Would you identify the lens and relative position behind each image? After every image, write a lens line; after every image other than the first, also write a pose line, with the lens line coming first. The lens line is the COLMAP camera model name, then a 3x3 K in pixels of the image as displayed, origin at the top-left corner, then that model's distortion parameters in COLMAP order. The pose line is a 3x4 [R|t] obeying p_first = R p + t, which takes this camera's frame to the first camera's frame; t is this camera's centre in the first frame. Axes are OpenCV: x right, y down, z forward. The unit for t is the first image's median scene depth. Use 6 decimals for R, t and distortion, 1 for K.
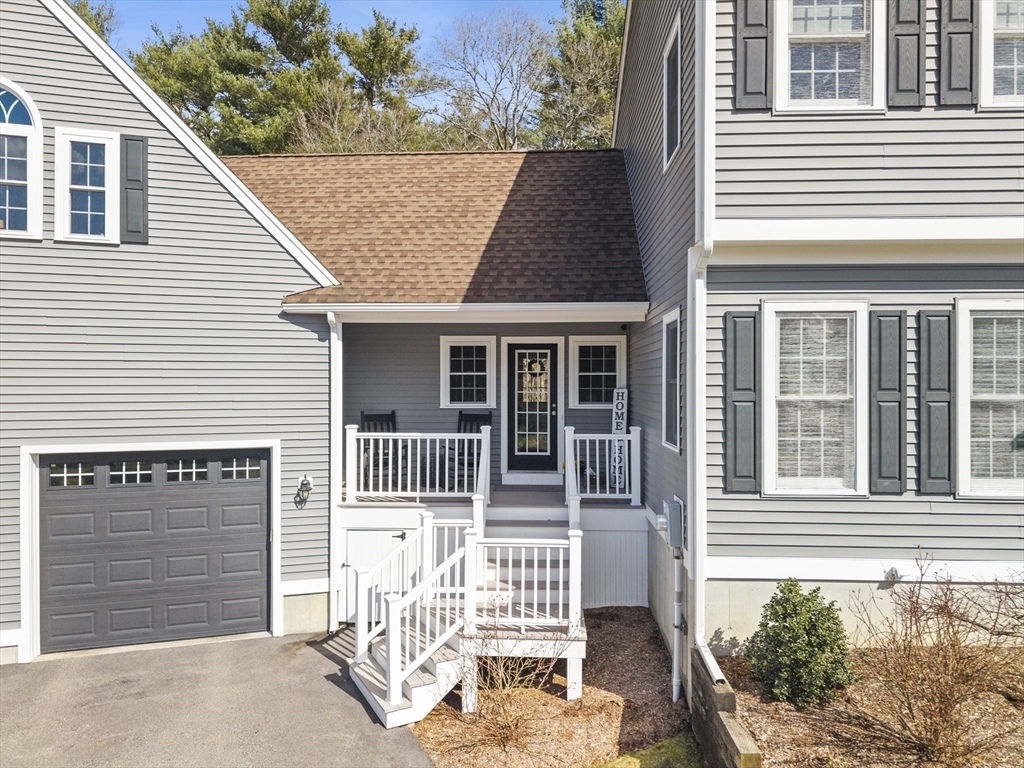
lens RADIAL K [[695.3, 0, 512.0], [0, 695.3, 384.0], [0, 0, 1]] dist [0.002676, 0.001446]
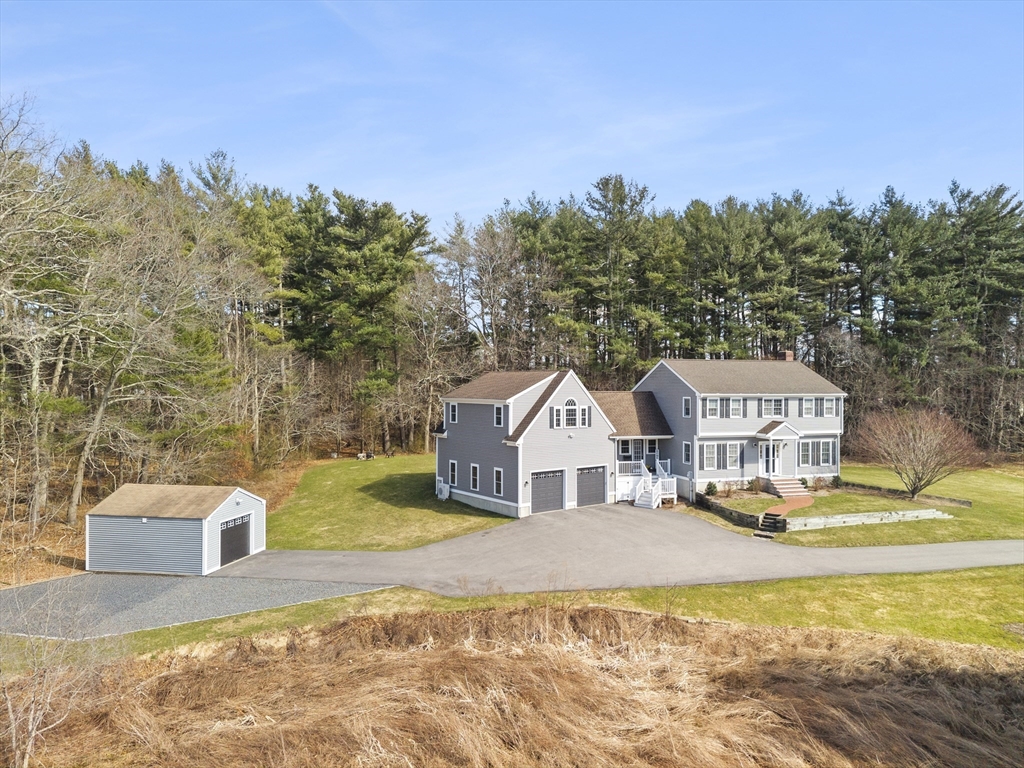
lens RADIAL K [[701.1, 0, 493.2], [0, 701.1, 374.6], [0, 0, 1]] dist [0.001480, 0.000578]
pose [[0.941964, 0.006679, 0.335648, -3.017450], [-0.002790, 0.999923, -0.012069, -0.535057], [-0.335703, 0.010432, 0.941910, -3.721821]]
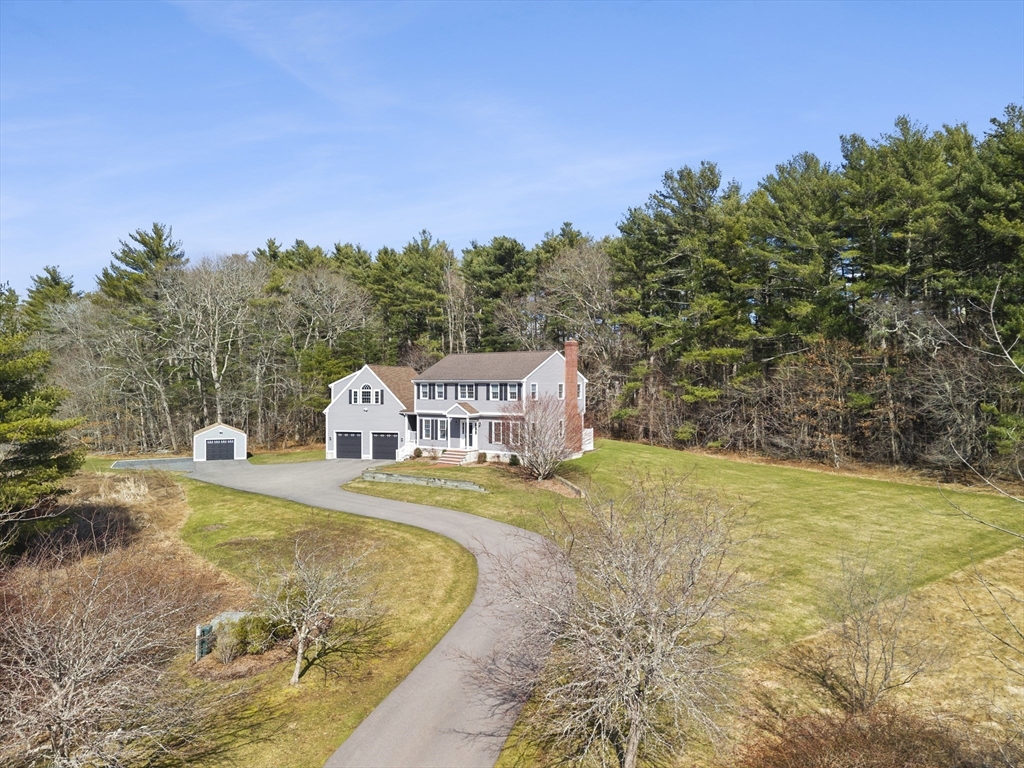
lens RADIAL K [[686.3, 0, 497.8], [0, 686.3, 385.2], [0, 0, 1]] dist [0.090919, -0.064648]
pose [[0.819699, -0.000970, -0.572794, 4.712335], [-0.003017, 0.999977, -0.006010, -0.371873], [0.572787, 0.006655, 0.819678, -4.337783]]
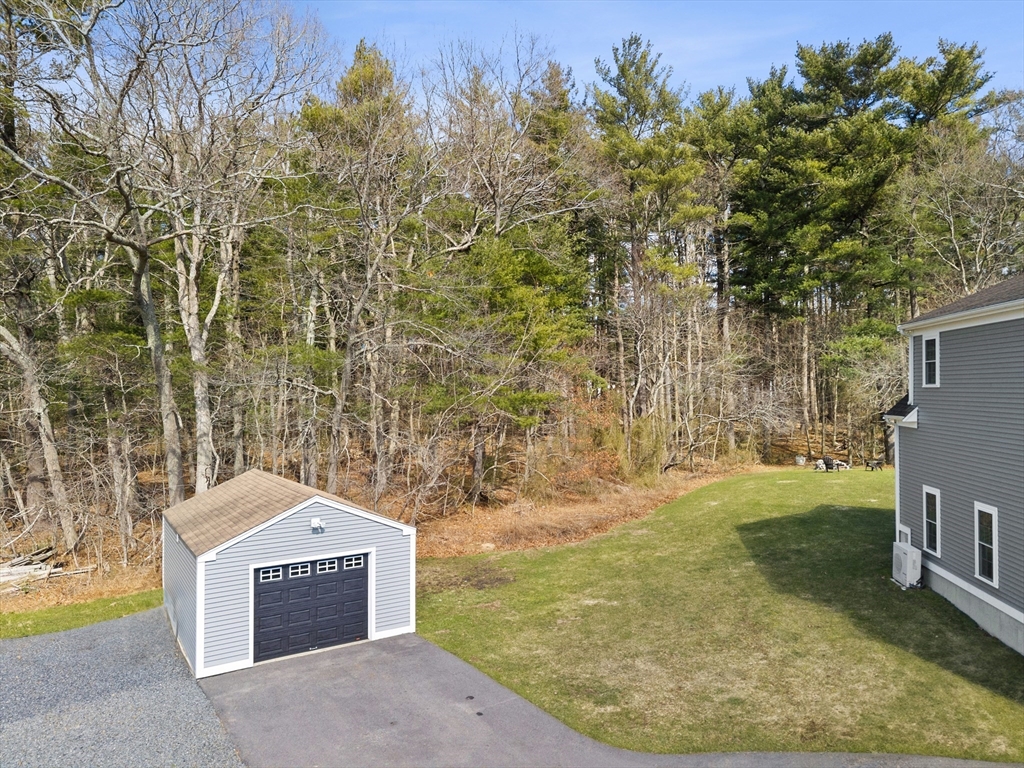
lens RADIAL K [[670.2, 0, 512.0], [0, 670.2, 384.0], [0, 0, 1]] dist [0.069322, -0.057963]
pose [[0.903247, -0.002342, -0.429114, -1.701204], [0.000412, 0.999989, -0.004592, -0.218245], [0.429120, 0.003971, 0.903239, -0.737843]]
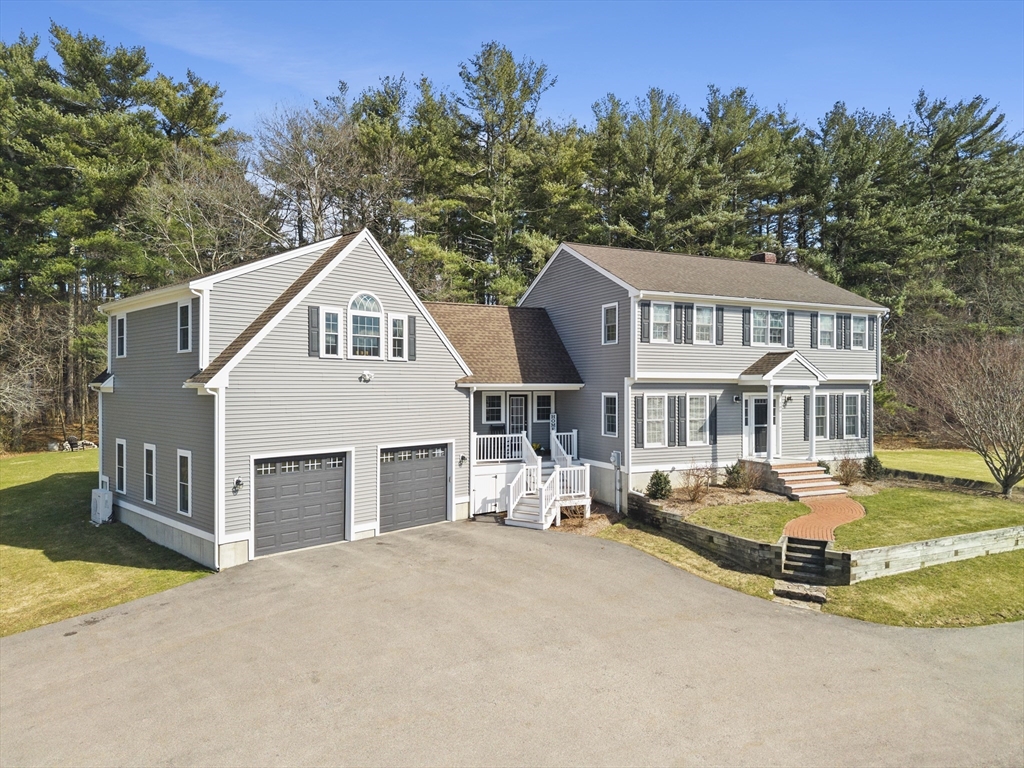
lens RADIAL K [[682.0, 0, 512.0], [0, 682.0, 384.0], [0, 0, 1]] dist [0.054803, -0.058765]
pose [[0.877438, 0.001350, 0.479688, -1.402422], [-0.000444, 0.999998, -0.002001, -0.117118], [-0.479690, 0.001543, 0.877437, -1.275410]]
